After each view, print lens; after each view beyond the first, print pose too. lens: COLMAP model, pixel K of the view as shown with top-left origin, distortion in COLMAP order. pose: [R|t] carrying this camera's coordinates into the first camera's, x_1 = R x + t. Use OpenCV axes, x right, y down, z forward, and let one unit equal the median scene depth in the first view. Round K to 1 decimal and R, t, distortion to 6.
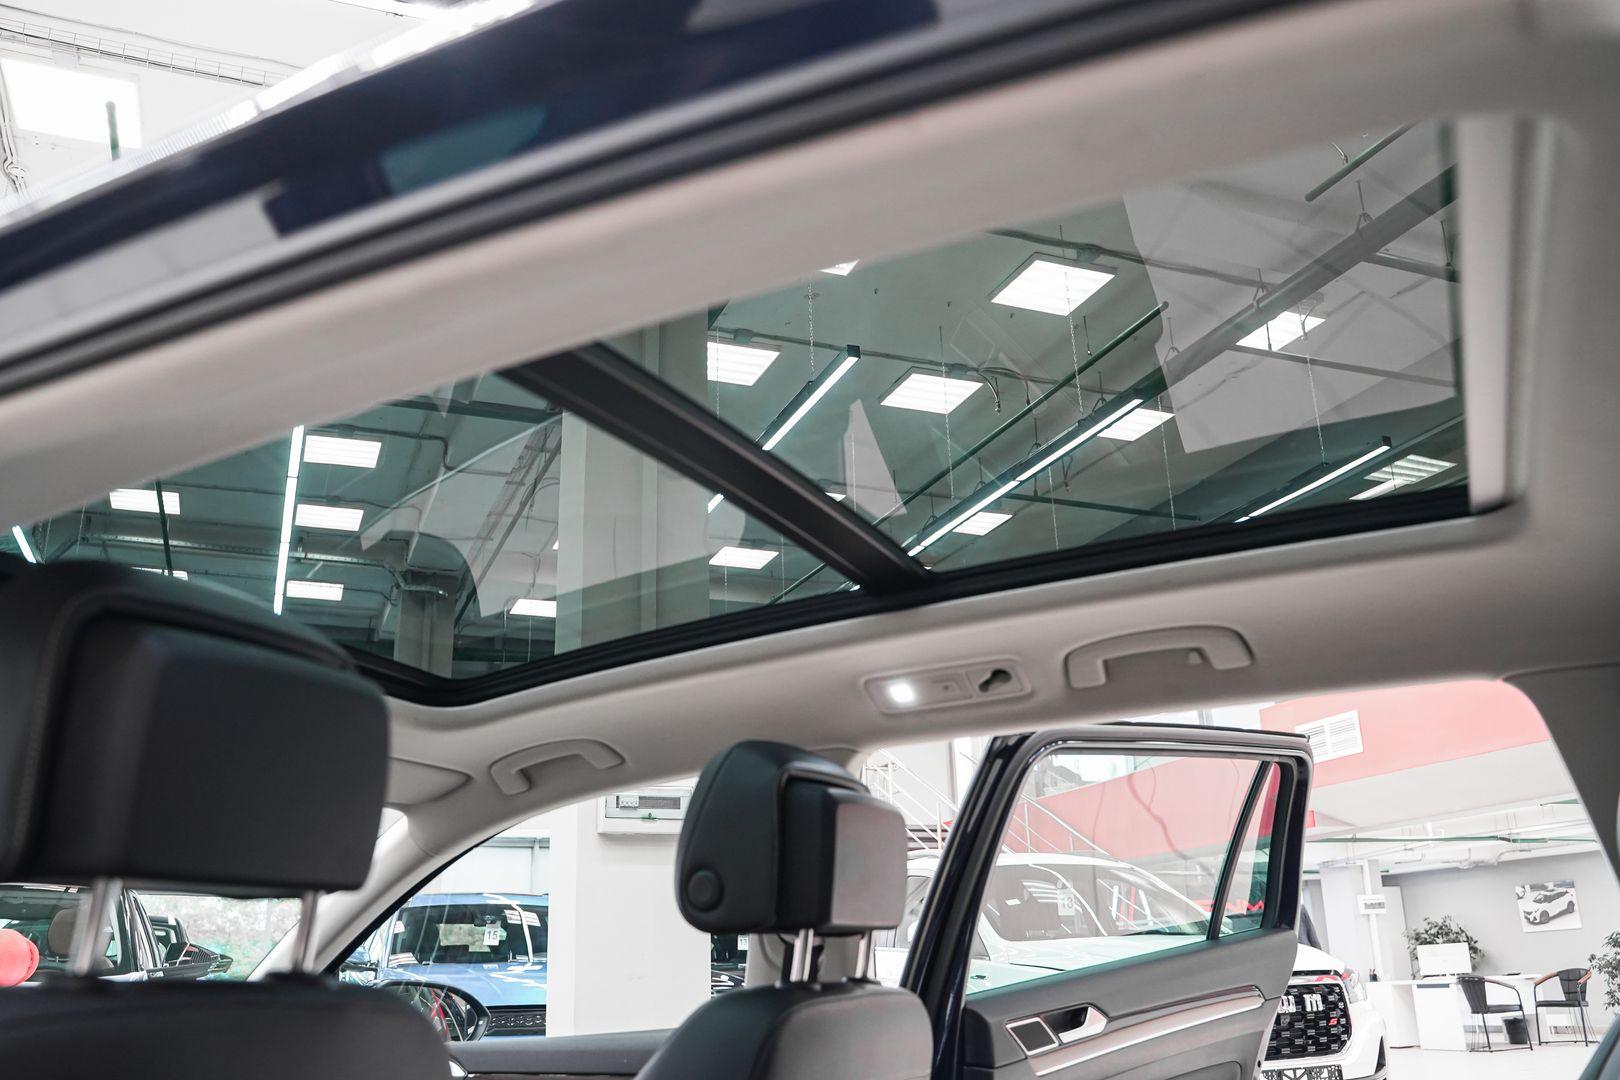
lens RADIAL K [[1333.6, 0, 823.2], [0, 1333.6, 540.7], [0, 0, 1]] dist [-0.110419, 0.078351]
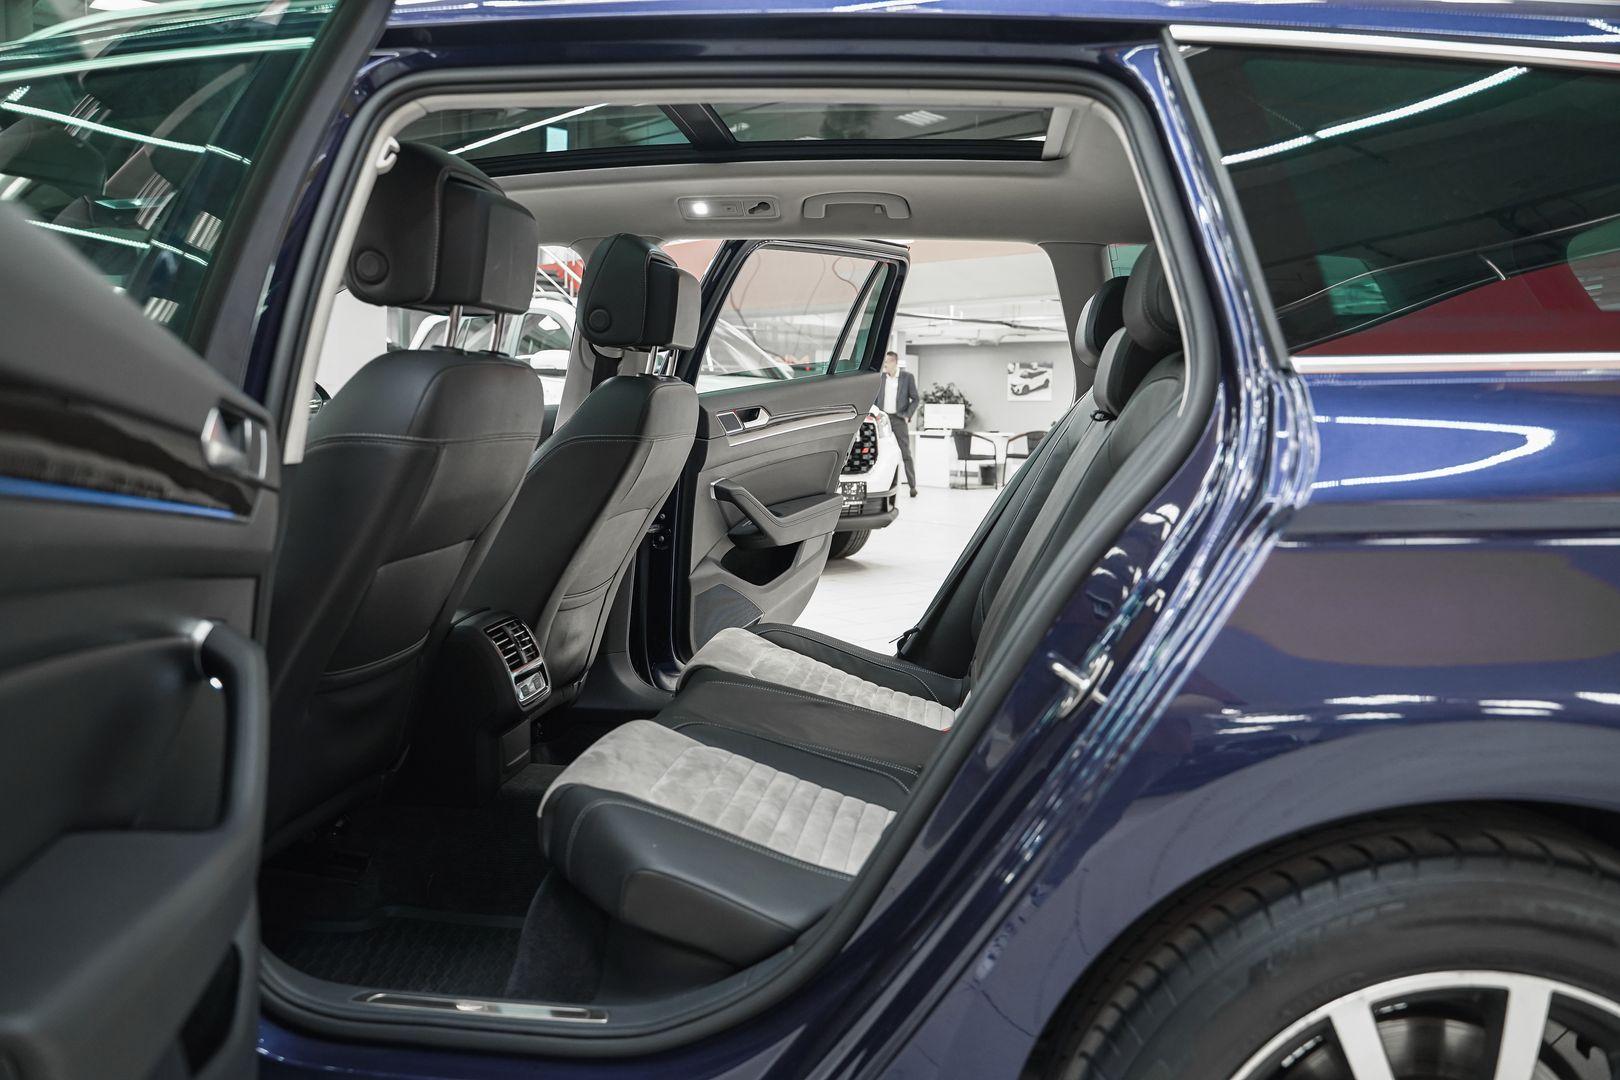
lens RADIAL K [[1333.6, 0, 808.5], [0, 1333.6, 537.3], [0, 0, 1]] dist [-0.110419, 0.078351]
pose [[0.943698, 0.017115, 0.330364, -0.055335], [-0.147383, 0.915822, 0.373562, -0.022937], [-0.296162, -0.401220, 0.866782, -0.097067]]
